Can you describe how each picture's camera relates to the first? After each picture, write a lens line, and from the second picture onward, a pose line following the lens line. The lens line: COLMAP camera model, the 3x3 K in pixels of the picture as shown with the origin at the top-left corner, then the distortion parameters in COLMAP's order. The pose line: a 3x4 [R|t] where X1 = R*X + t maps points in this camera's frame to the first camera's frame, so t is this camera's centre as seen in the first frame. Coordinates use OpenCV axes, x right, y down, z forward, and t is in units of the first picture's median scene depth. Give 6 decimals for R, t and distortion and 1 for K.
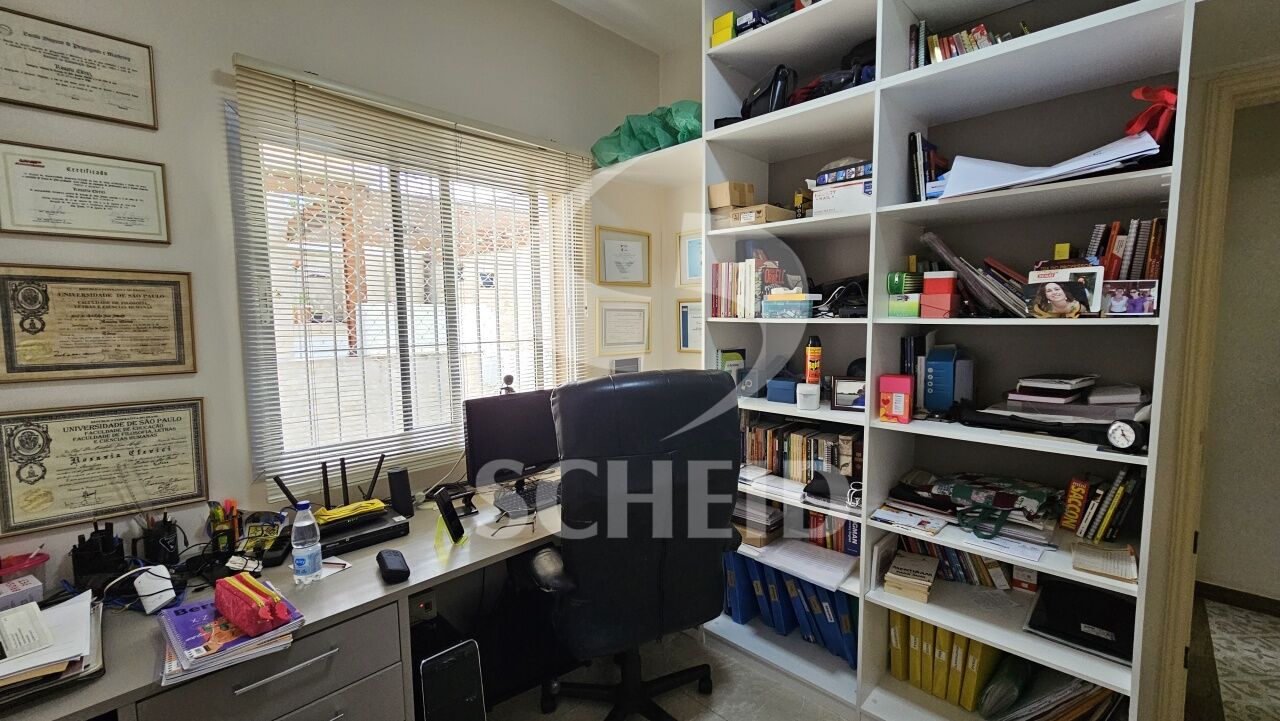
lens RADIAL K [[527.0, 0, 644.7], [0, 527.0, 360.9], [0, 0, 1]] dist [0.000793, -0.000090]
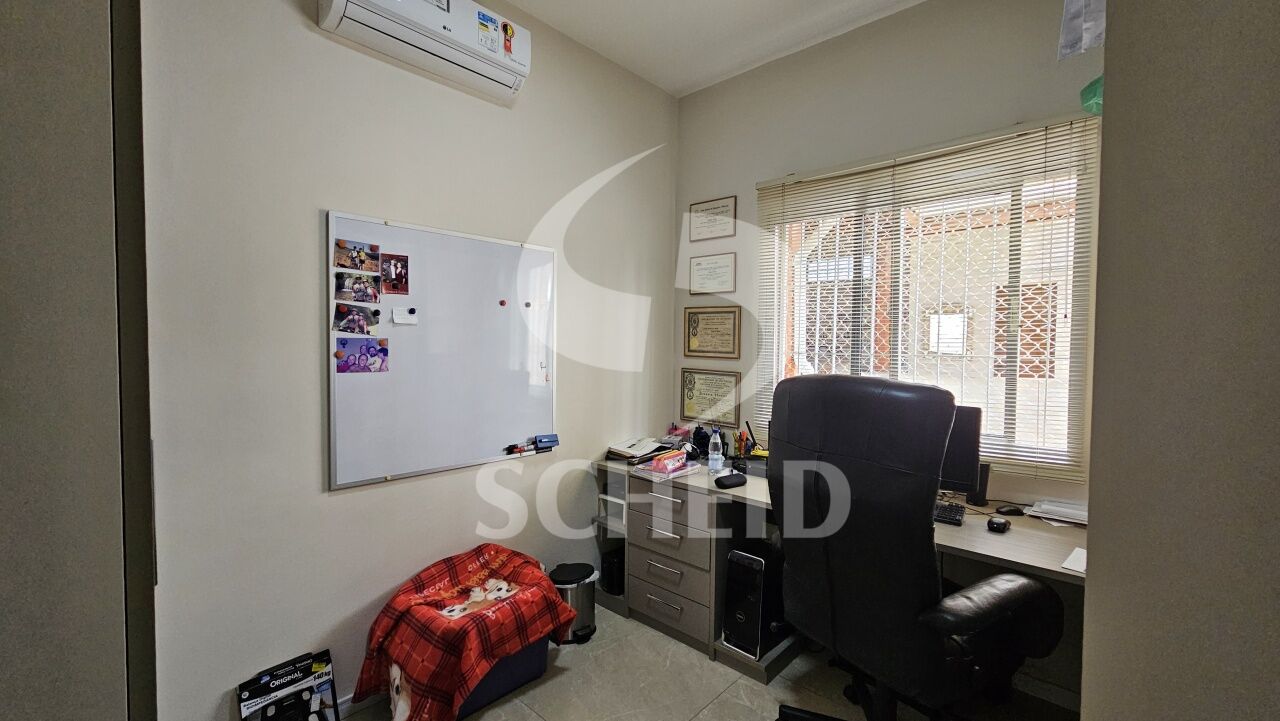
lens RADIAL K [[527.0, 0, 644.7], [0, 527.0, 360.9], [0, 0, 1]] dist [0.000793, -0.000090]
pose [[0.052356, 0.043968, -0.997660, 1.048789], [-0.092367, 0.994961, 0.039002, -0.012511], [0.994348, 0.090109, 0.056153, 0.585585]]
